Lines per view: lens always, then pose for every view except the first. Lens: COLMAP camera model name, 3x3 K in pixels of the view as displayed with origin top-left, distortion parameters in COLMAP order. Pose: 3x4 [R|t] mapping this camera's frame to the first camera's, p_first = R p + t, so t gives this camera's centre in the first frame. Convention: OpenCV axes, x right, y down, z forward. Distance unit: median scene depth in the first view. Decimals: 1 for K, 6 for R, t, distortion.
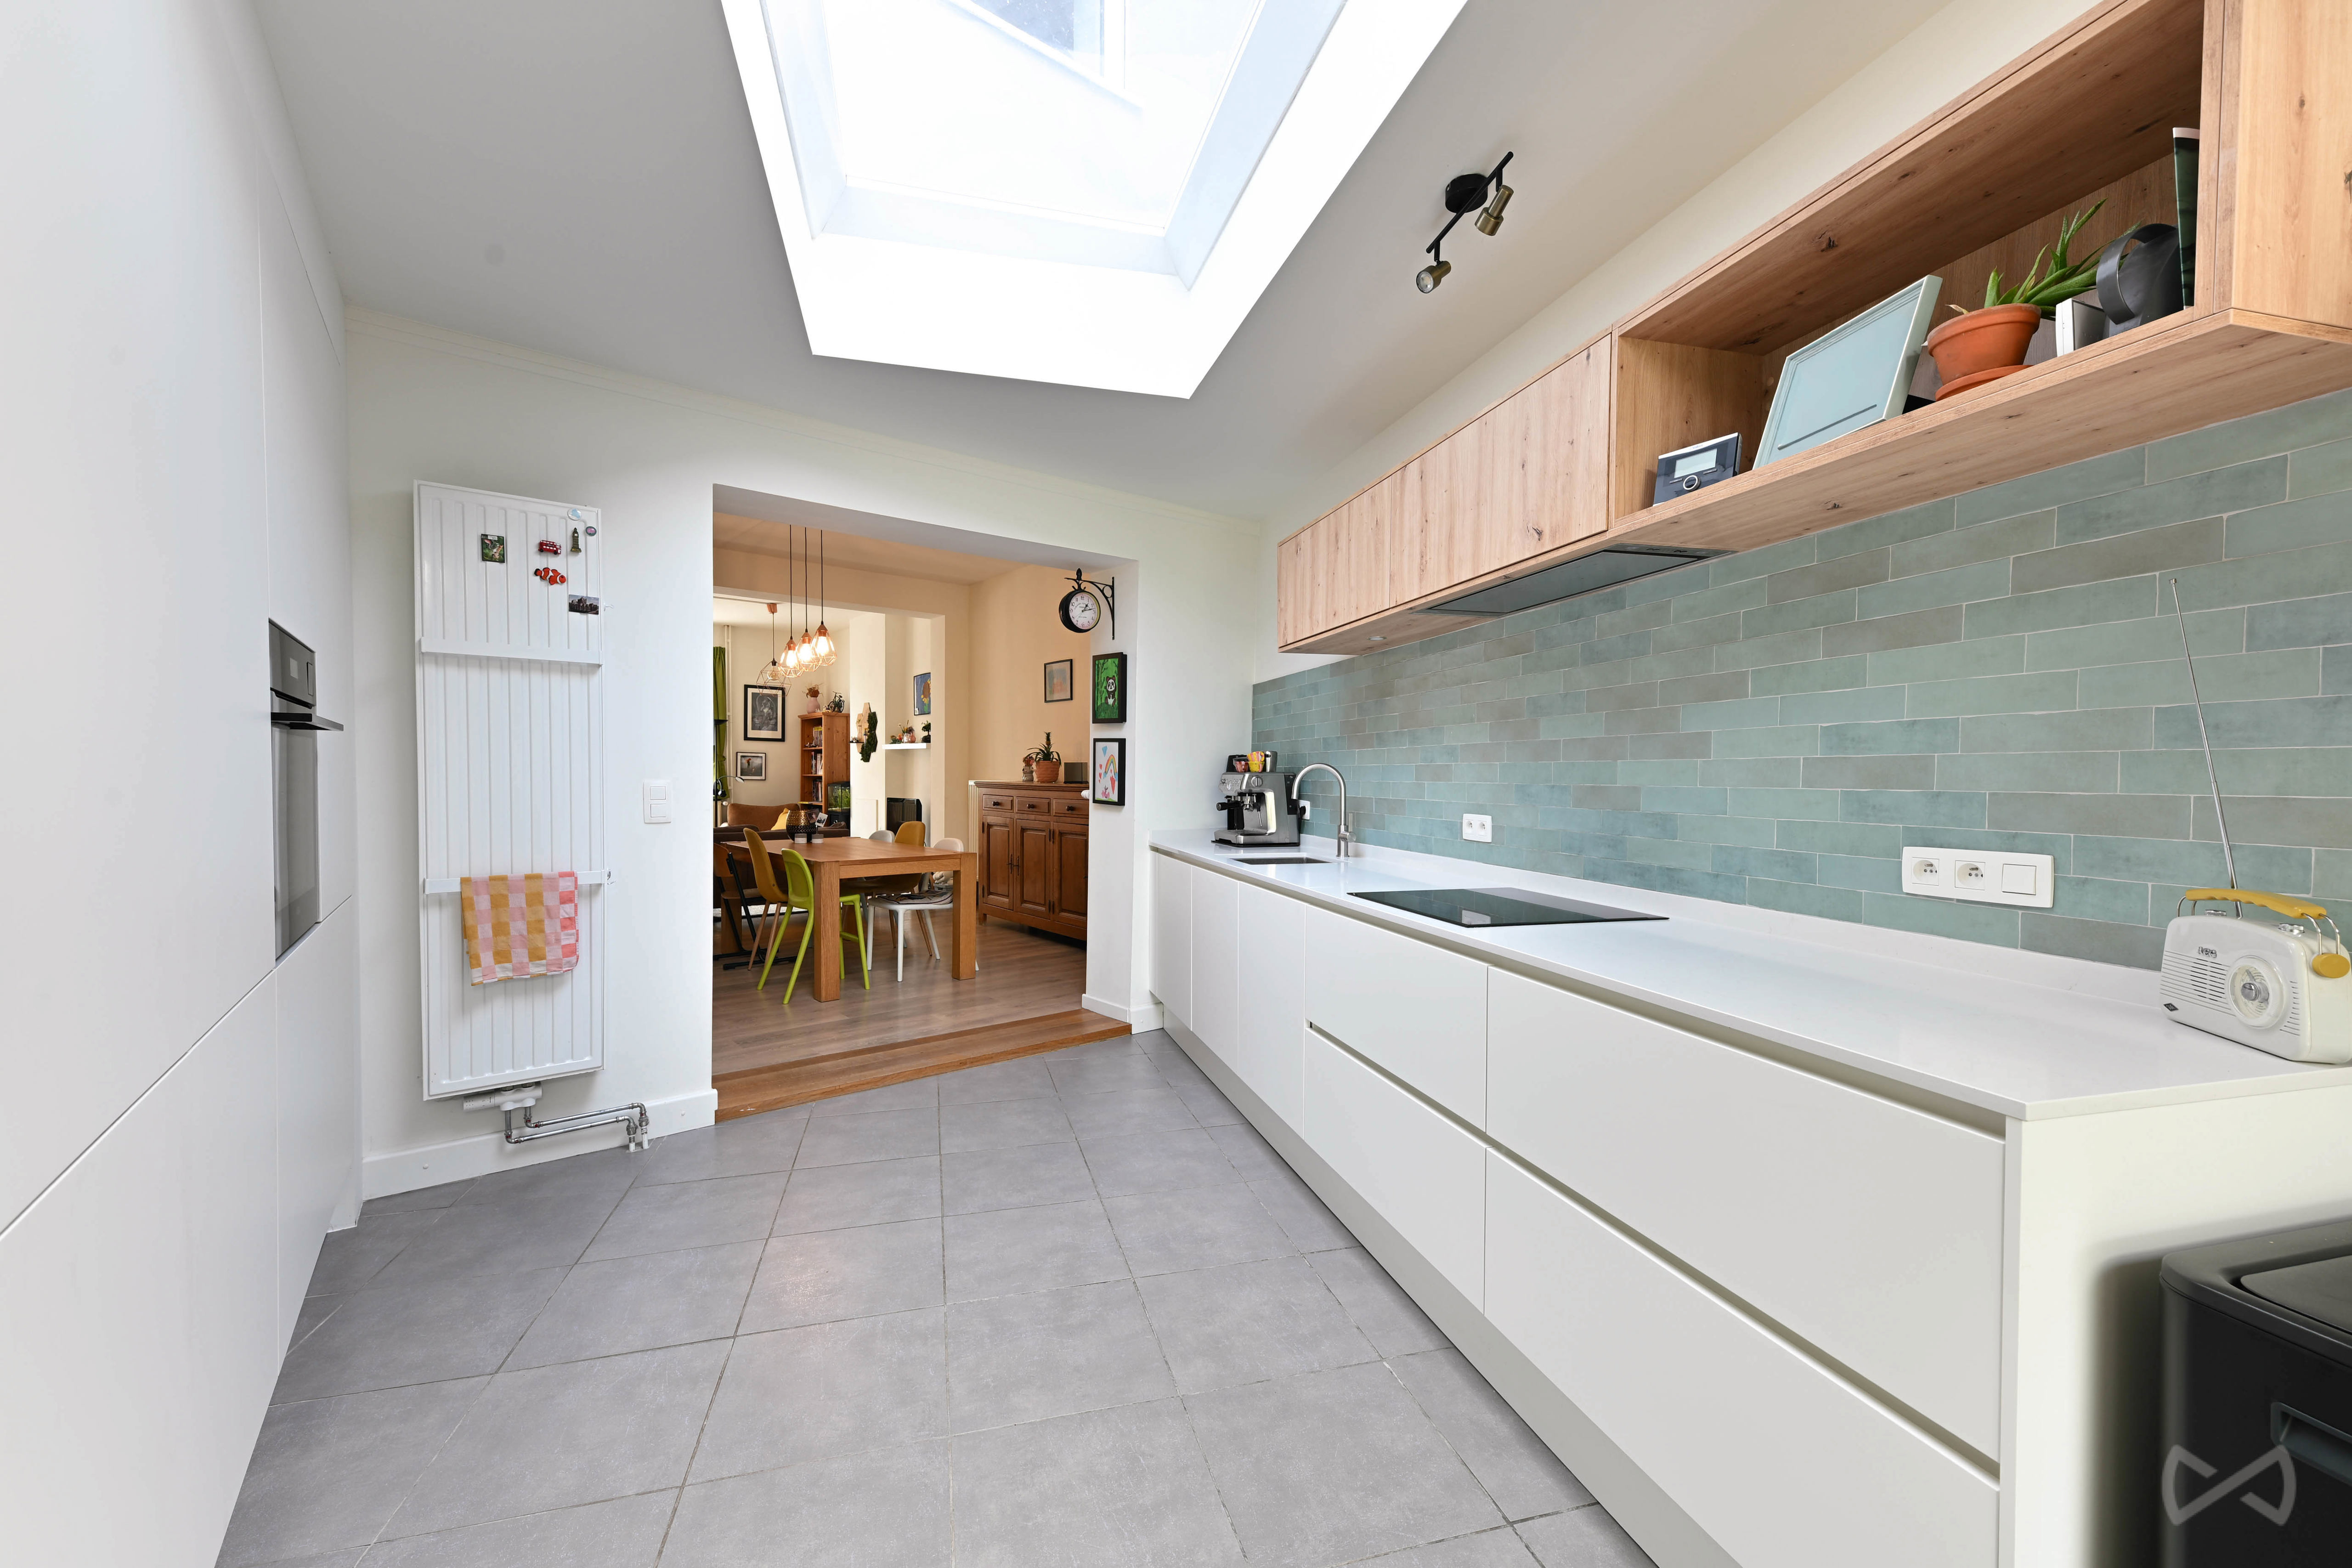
lens RADIAL K [[926.8, 0, 1177.1], [0, 926.8, 792.3], [0, 0, 1]] dist [0.019512, -0.000375]
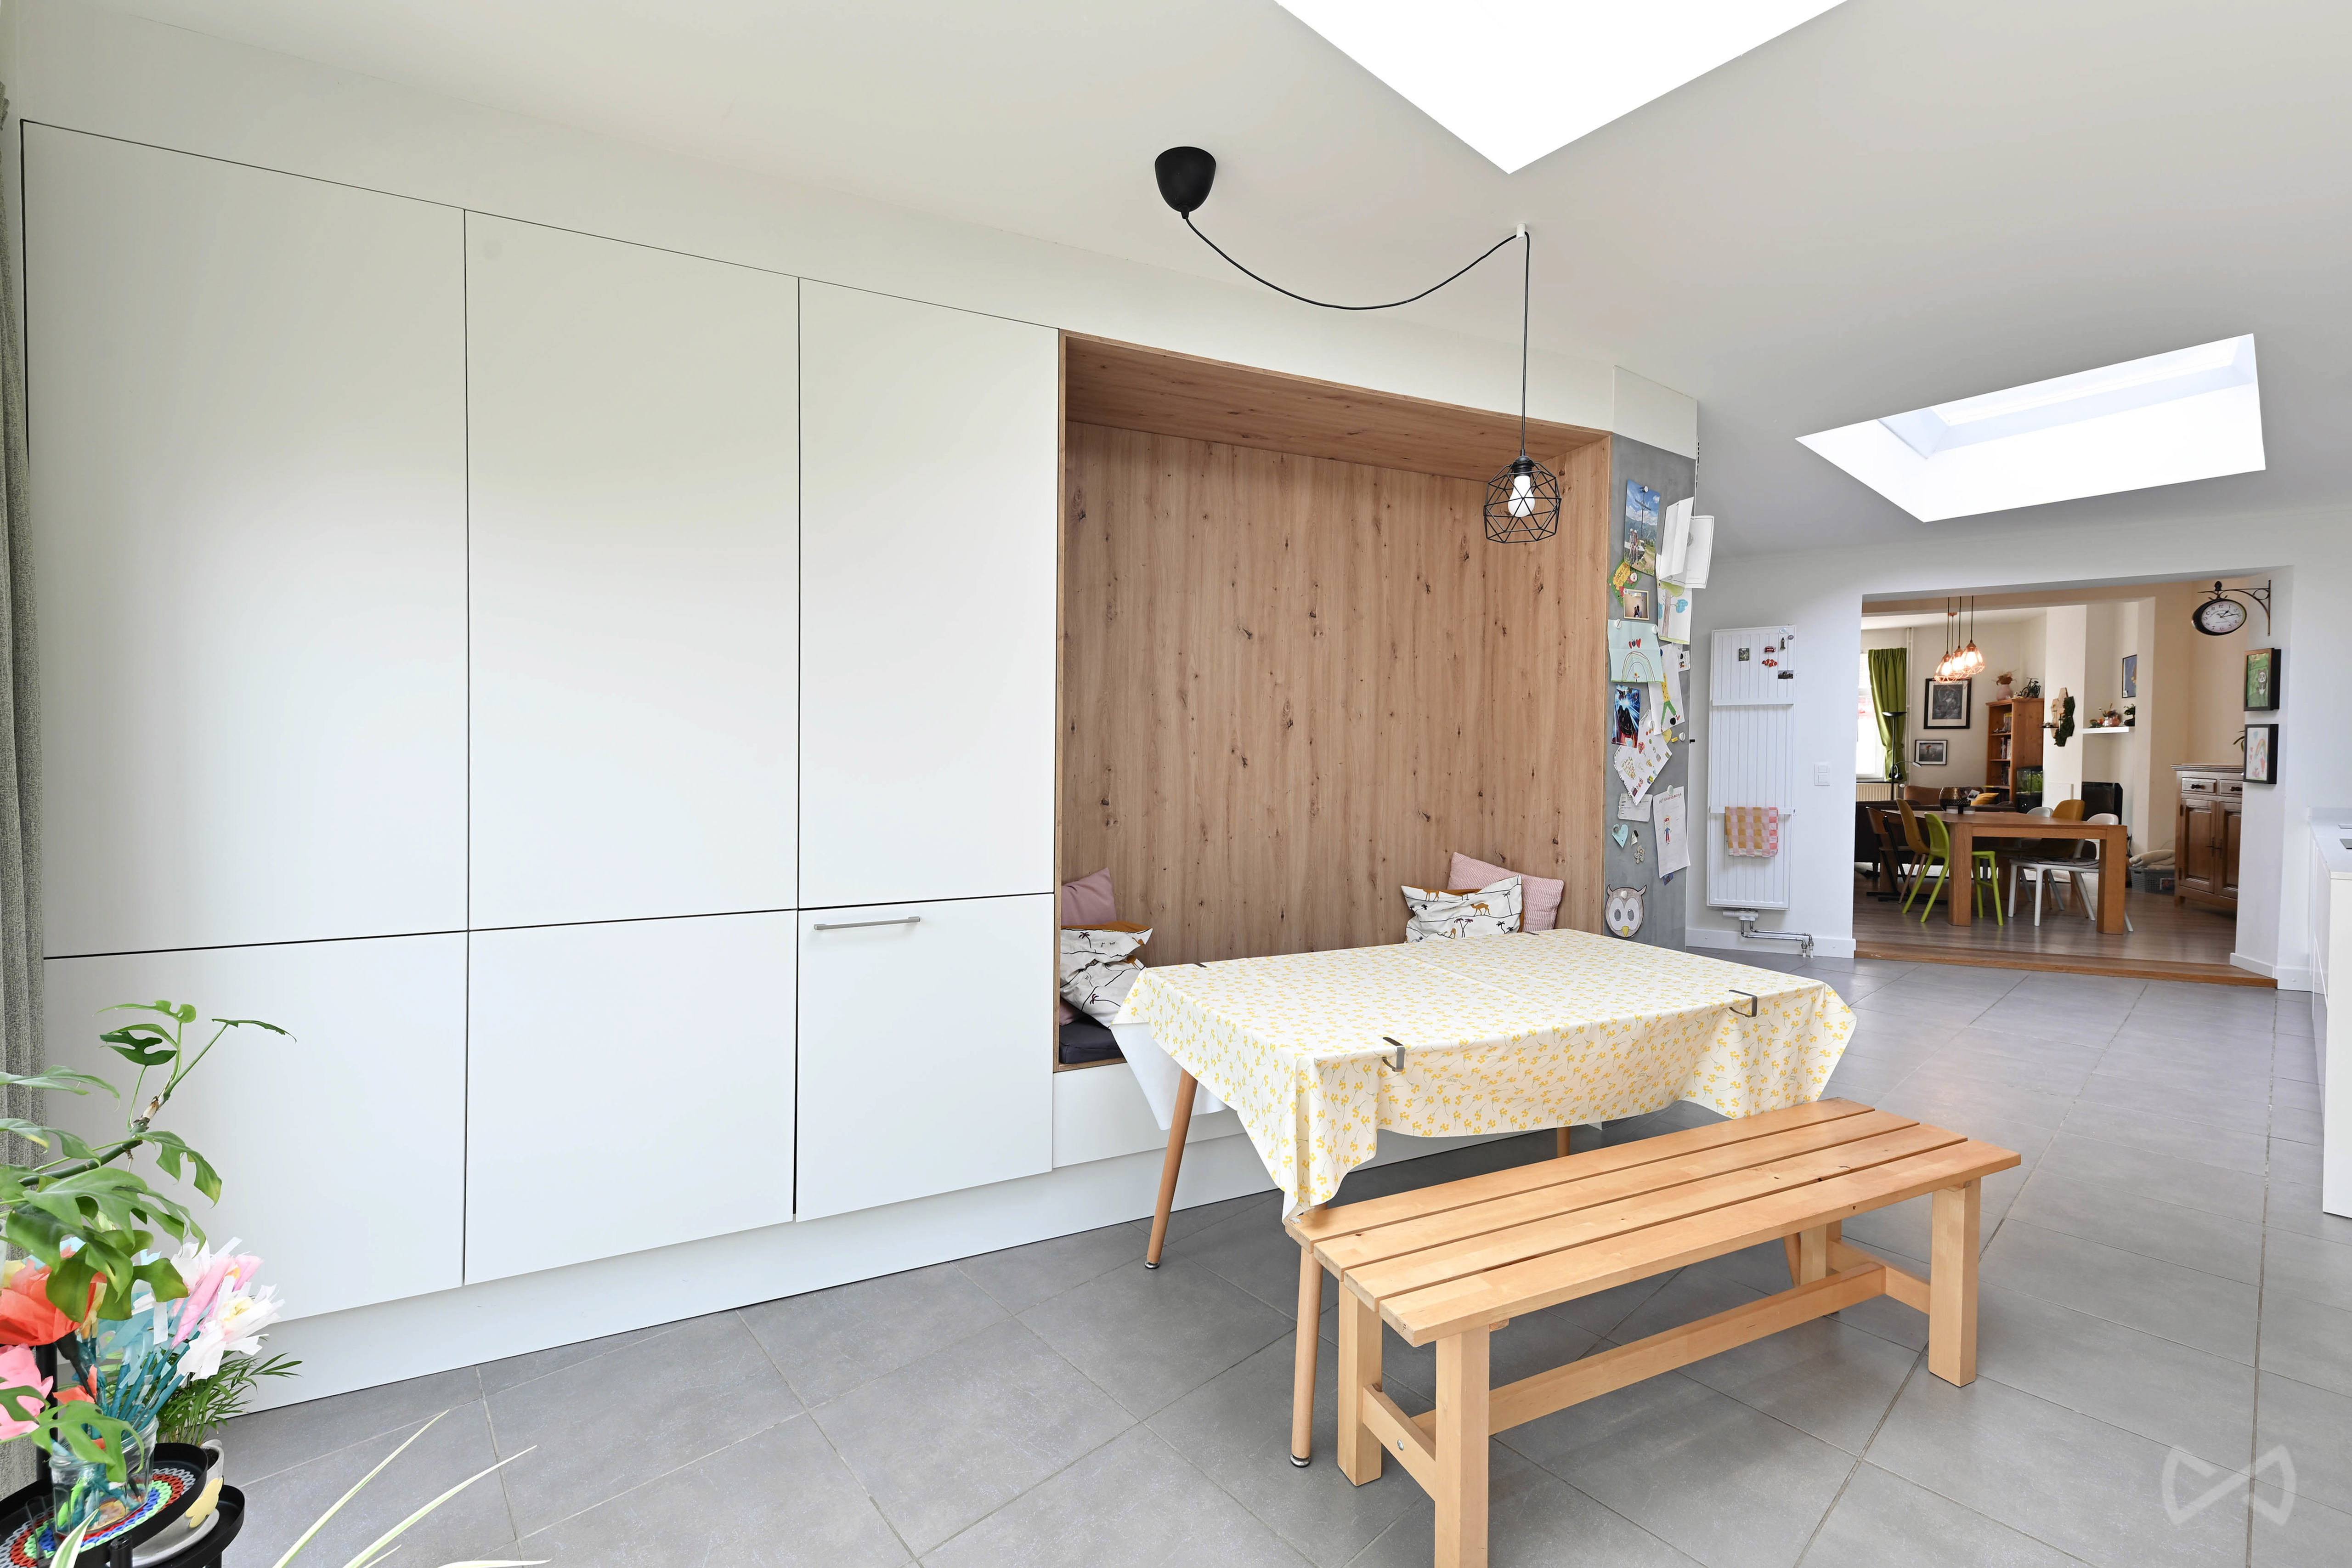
lens RADIAL K [[926.8, 0, 1172.8], [0, 926.8, 791.6], [0, 0, 1]] dist [0.019512, -0.000375]
pose [[0.421909, 0.024802, -0.906299, 0.430671], [-0.013428, 0.999687, 0.021106, 0.017446], [0.906539, 0.003265, 0.422110, -0.704449]]
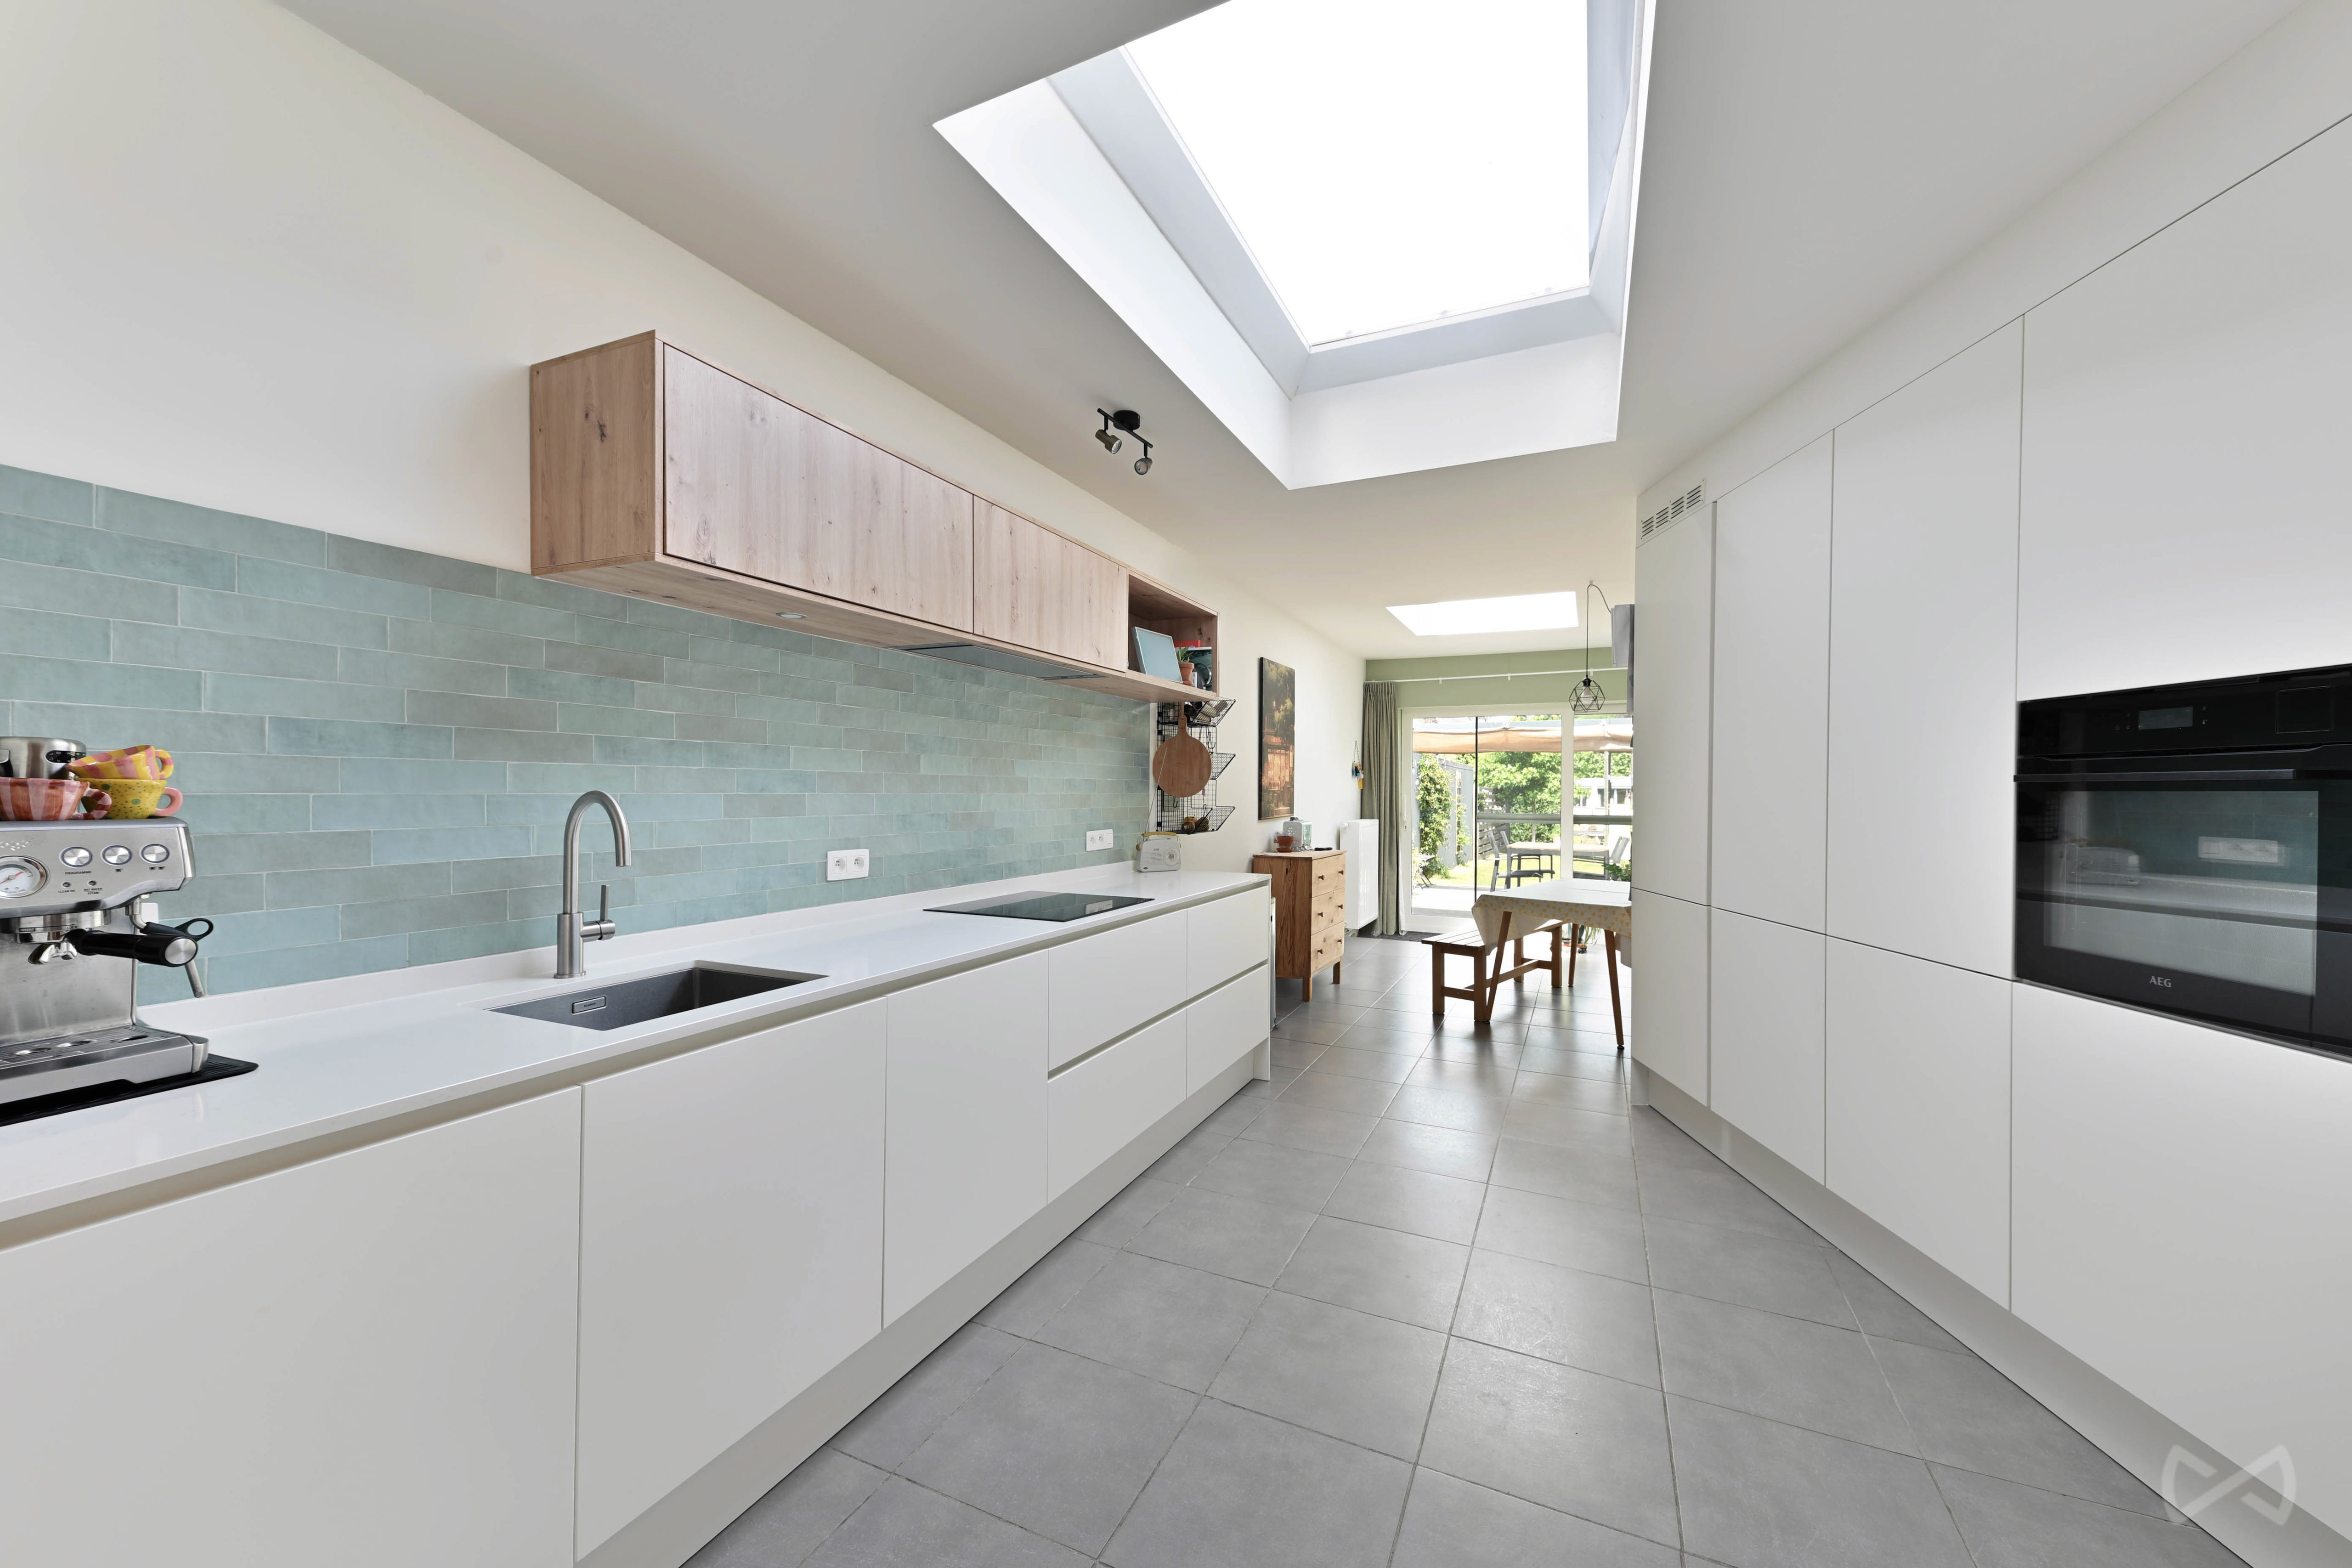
lens RADIAL K [[926.8, 0, 1177.1], [0, 926.8, 791.9], [0, 0, 1]] dist [0.019512, -0.000375]
pose [[-0.773248, -0.011394, 0.634001, -0.508830], [0.002210, 0.999784, 0.020662, -0.051832], [-0.634100, 0.017378, -0.773056, 1.517559]]
